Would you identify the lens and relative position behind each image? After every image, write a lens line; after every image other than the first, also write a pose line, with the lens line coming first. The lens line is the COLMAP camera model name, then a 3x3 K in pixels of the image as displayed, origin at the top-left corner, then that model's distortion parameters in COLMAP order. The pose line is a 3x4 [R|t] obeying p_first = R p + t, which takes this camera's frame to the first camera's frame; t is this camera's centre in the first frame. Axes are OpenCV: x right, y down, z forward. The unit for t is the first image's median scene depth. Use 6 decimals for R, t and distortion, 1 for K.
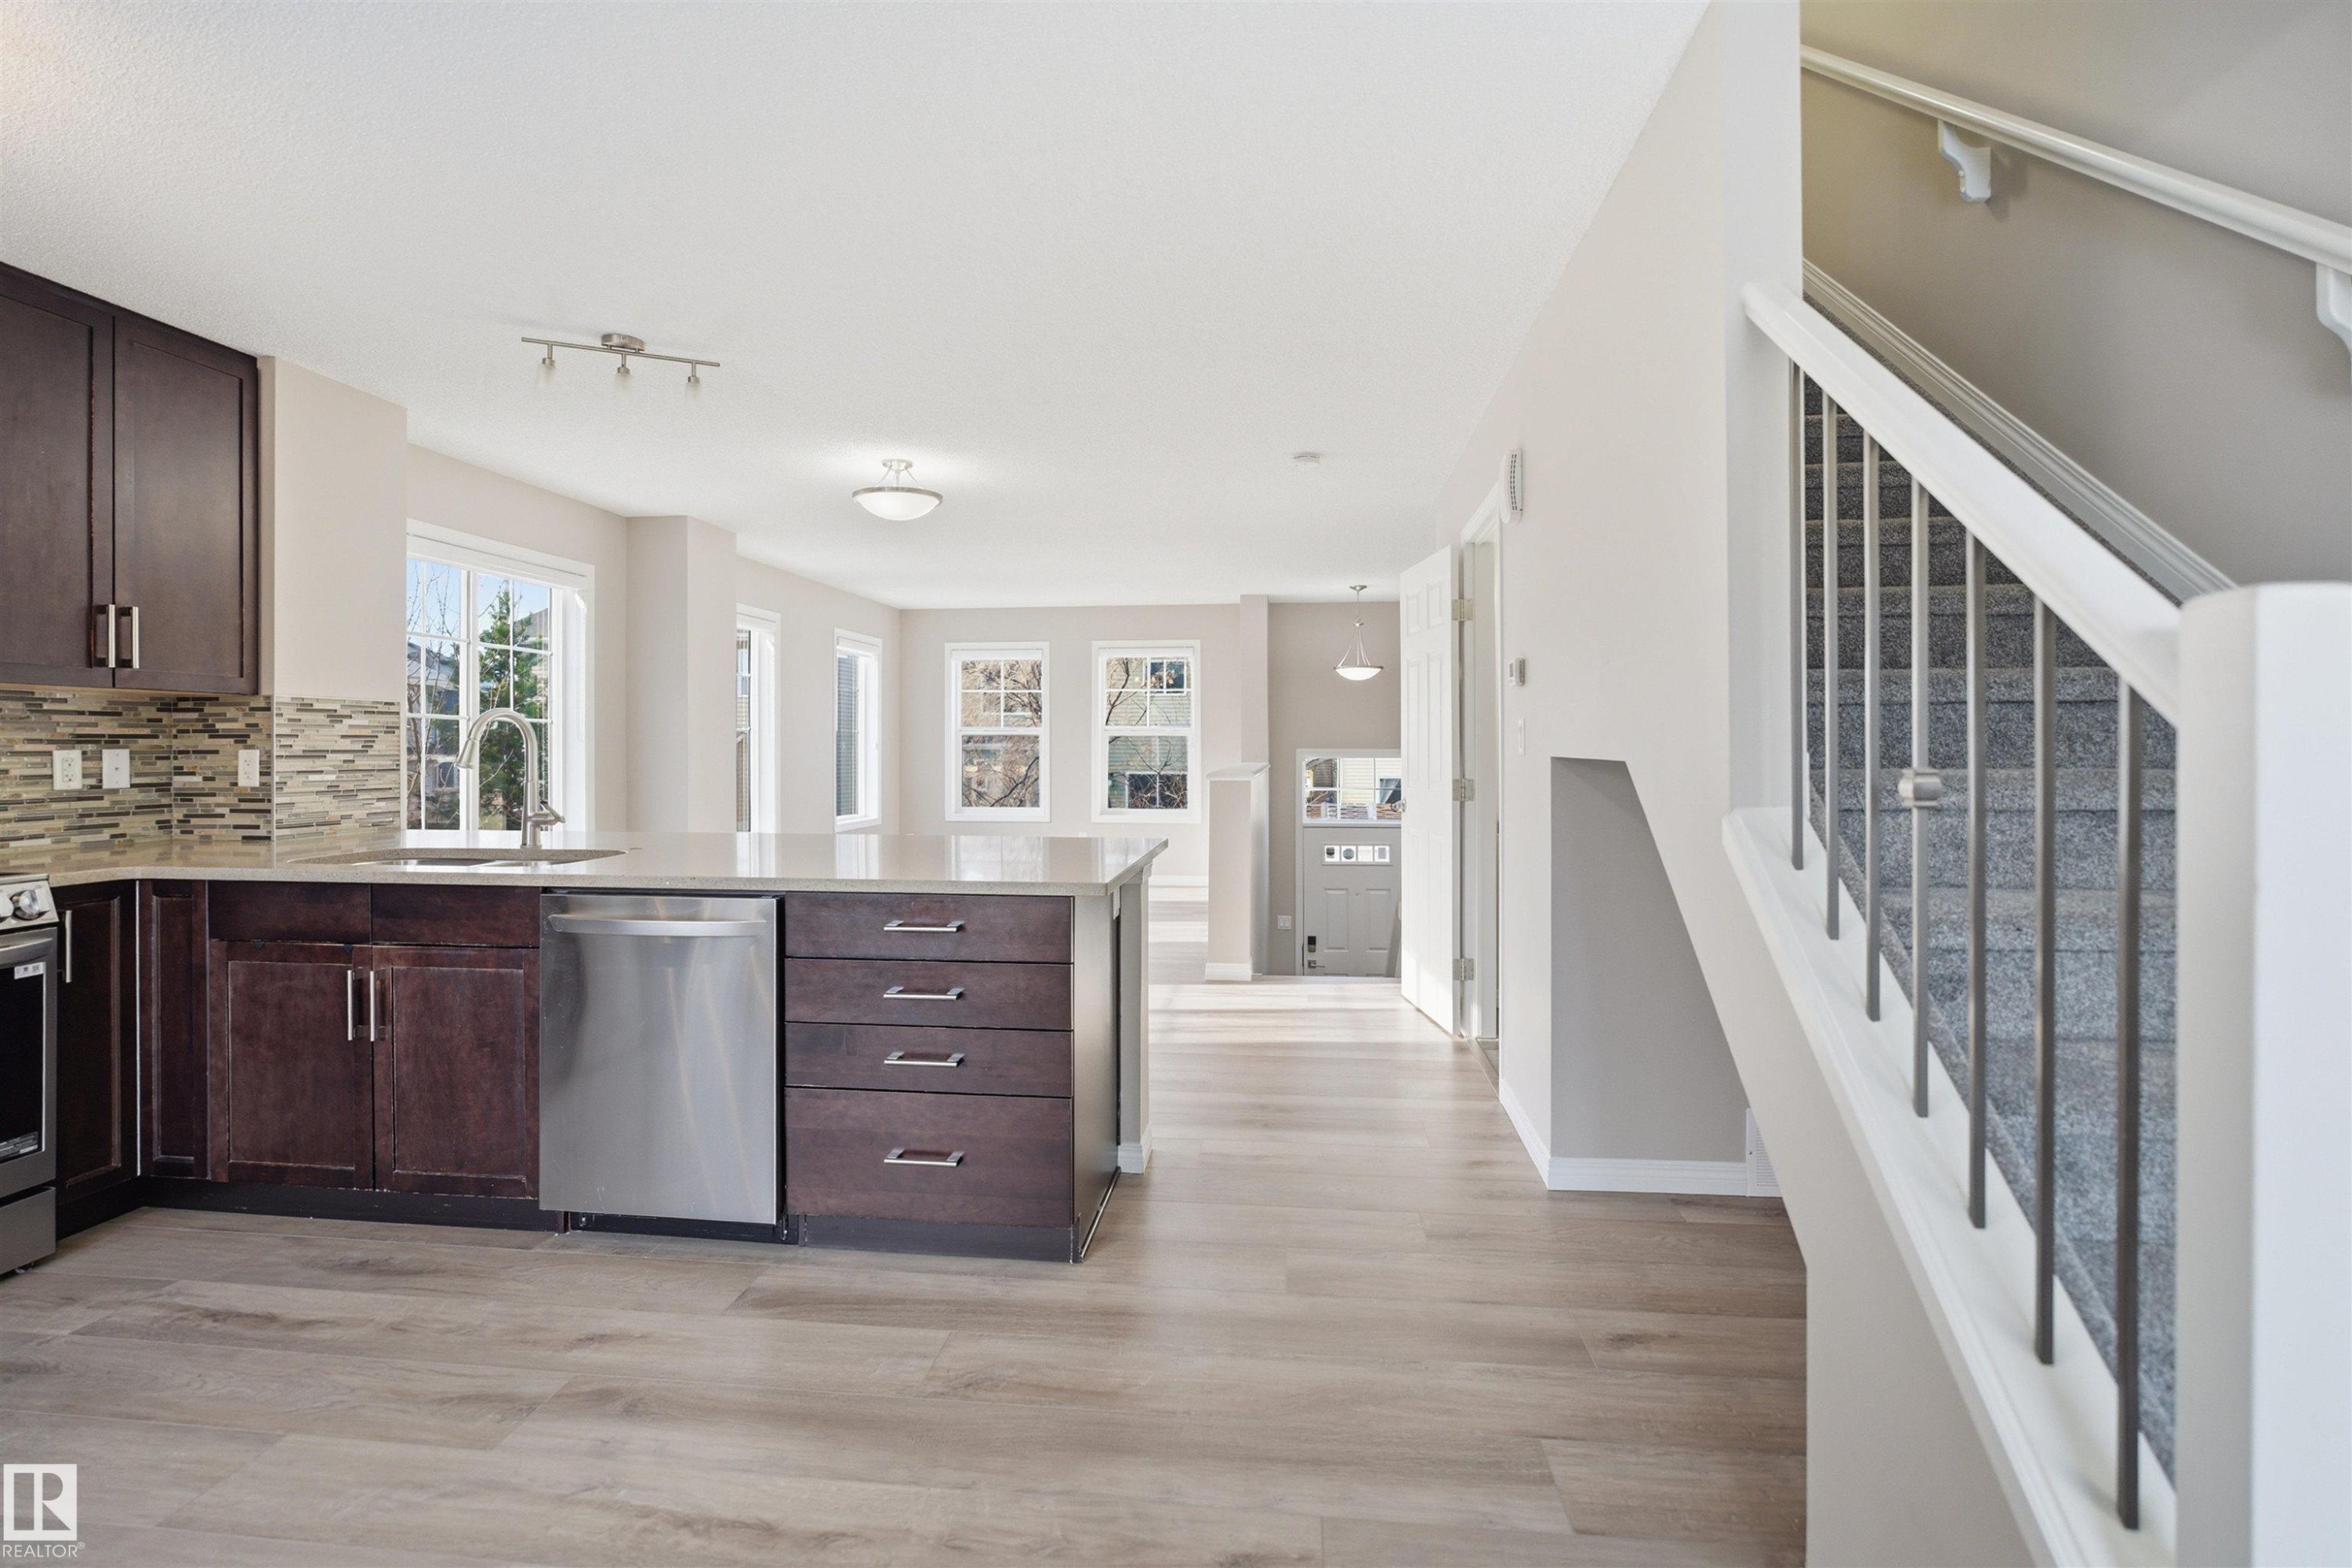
lens RADIAL K [[1084.9, 0, 1176.9], [0, 1084.9, 748.2], [0, 0, 1]] dist [-0.018068, 0.007884]
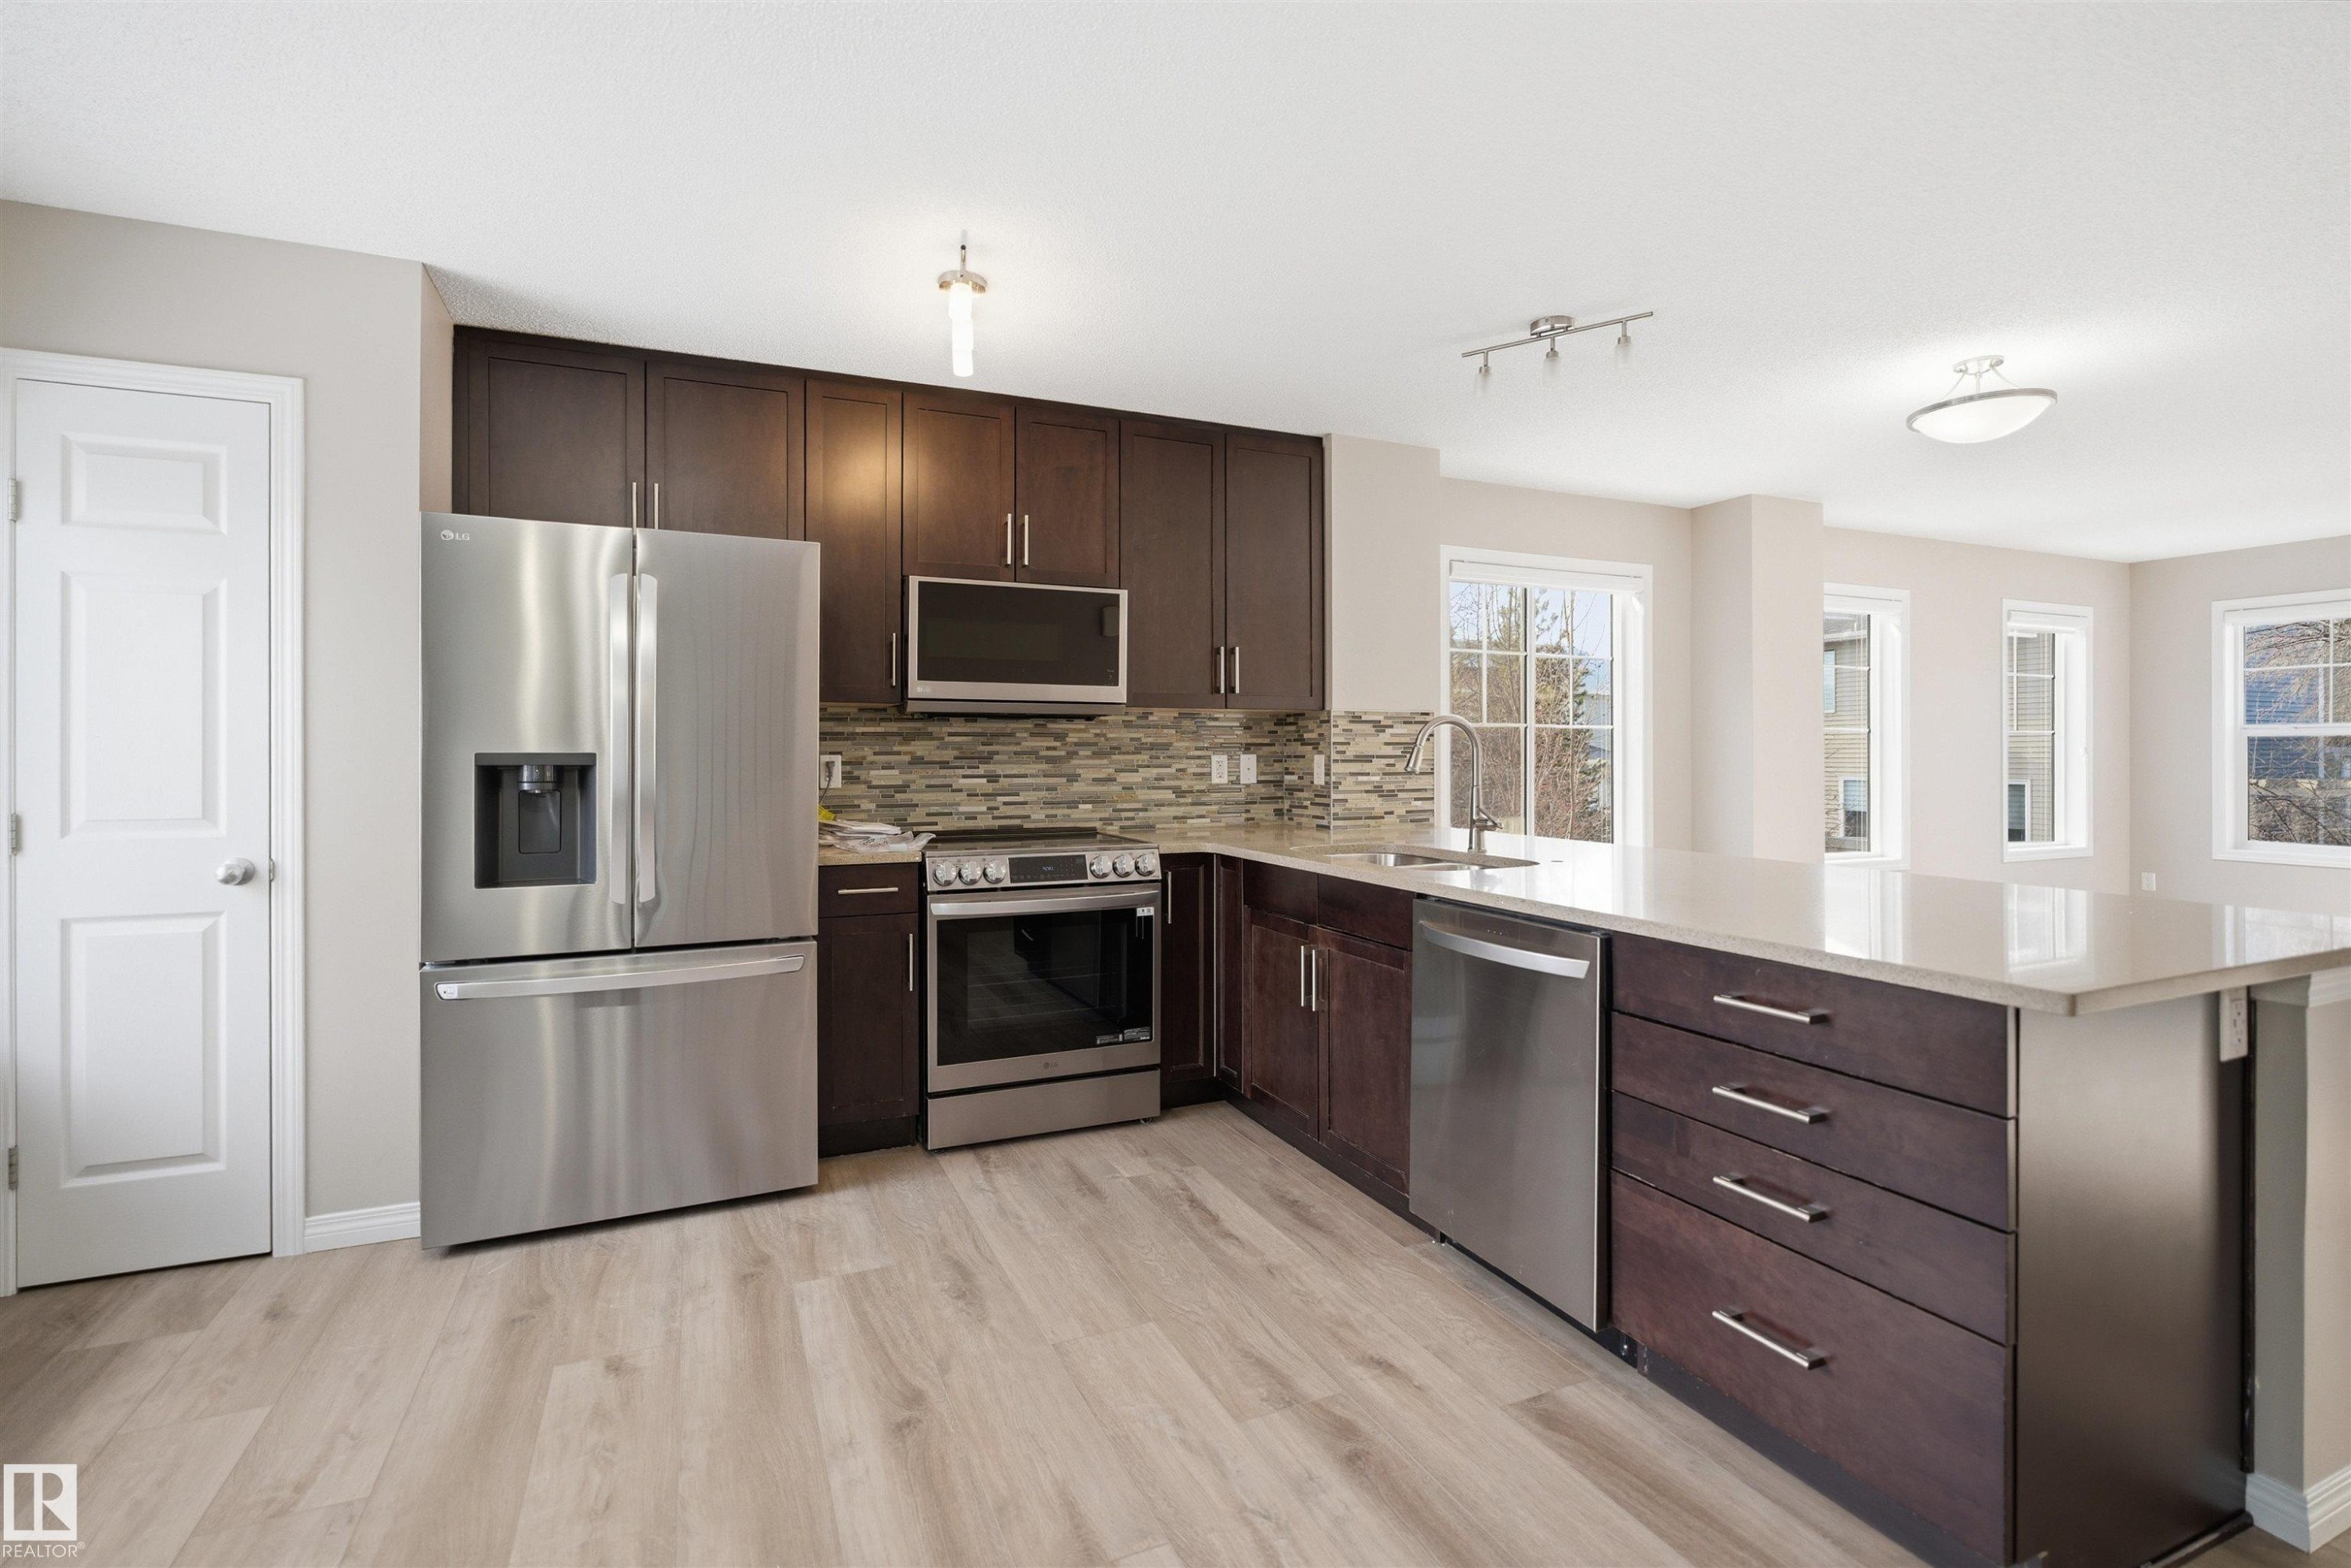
lens RADIAL K [[1084.4, 0, 1176.4], [0, 1084.4, 748.2], [0, 0, 1]] dist [-0.018068, 0.007884]
pose [[0.502244, -0.004428, -0.864714, 0.148273], [0.000121, 0.999987, -0.005050, 0.000069], [0.864726, 0.002431, 0.502239, 0.255106]]
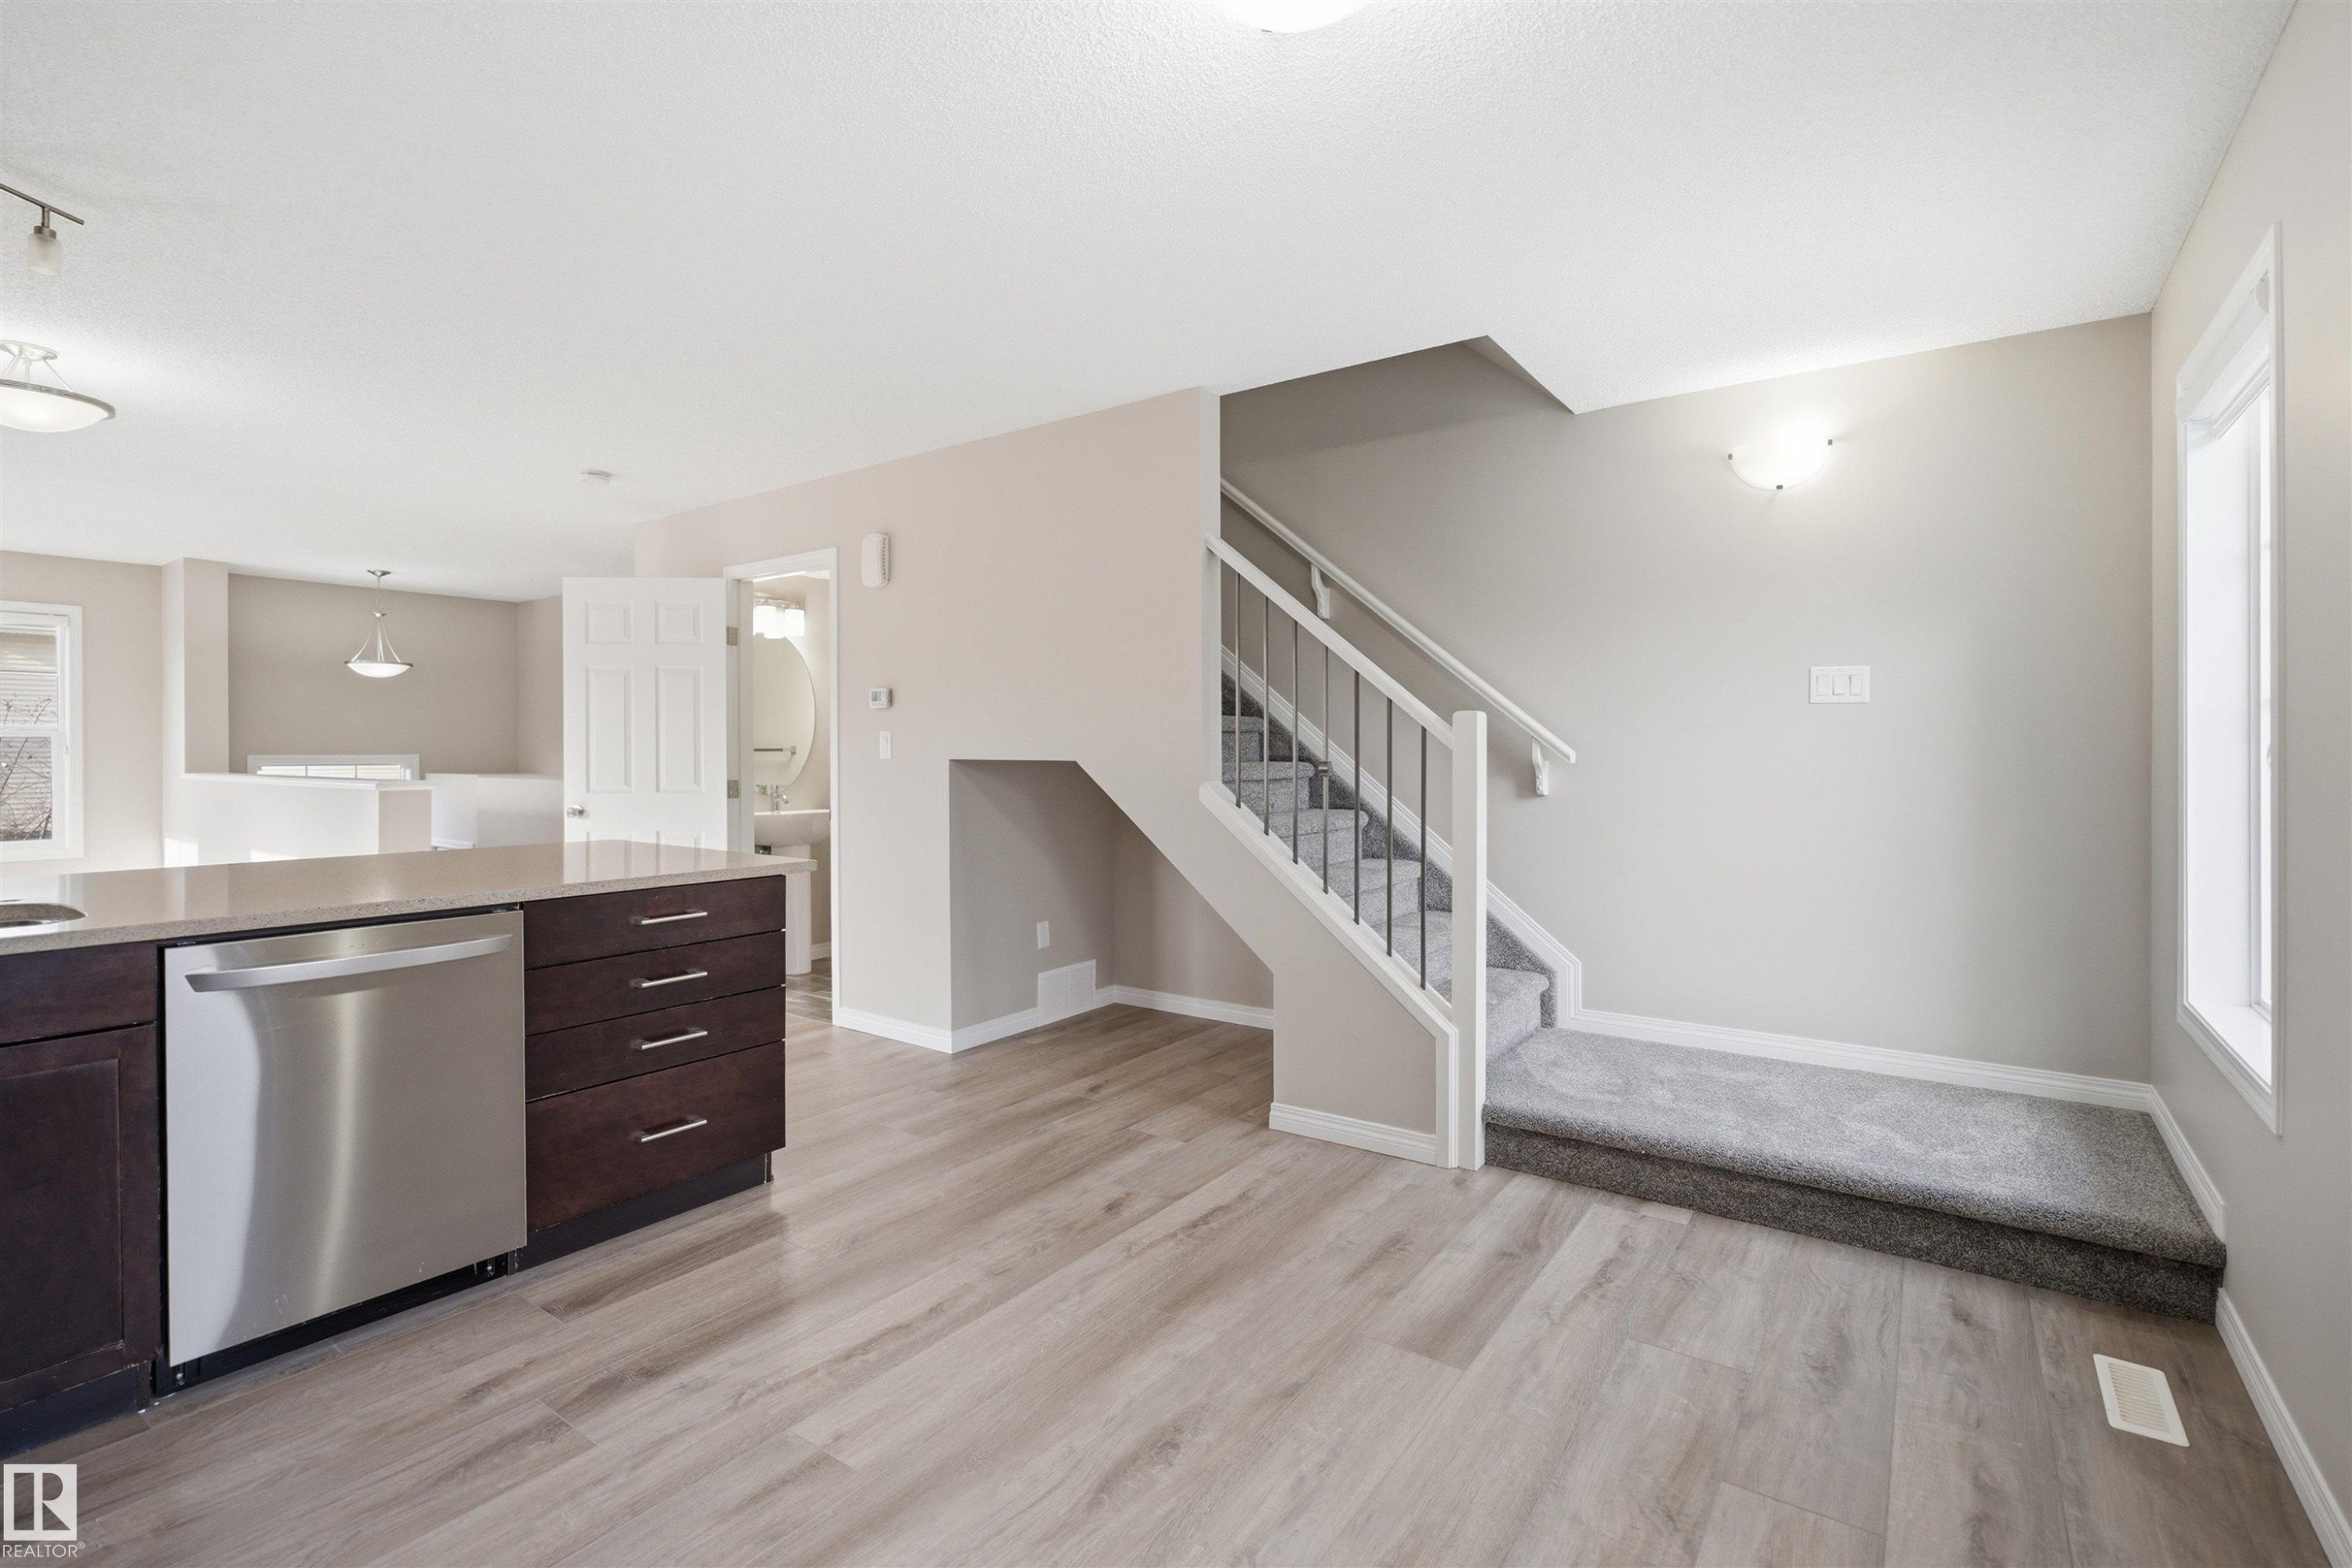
lens RADIAL K [[1084.9, 0, 1176.9], [0, 1084.9, 748.2], [0, 0, 1]] dist [-0.018068, 0.007884]
pose [[0.483775, 0.004009, 0.875183, -0.770774], [0.000819, 0.999987, -0.005034, 0.000444], [-0.875192, 0.003152, 0.483766, 0.016932]]
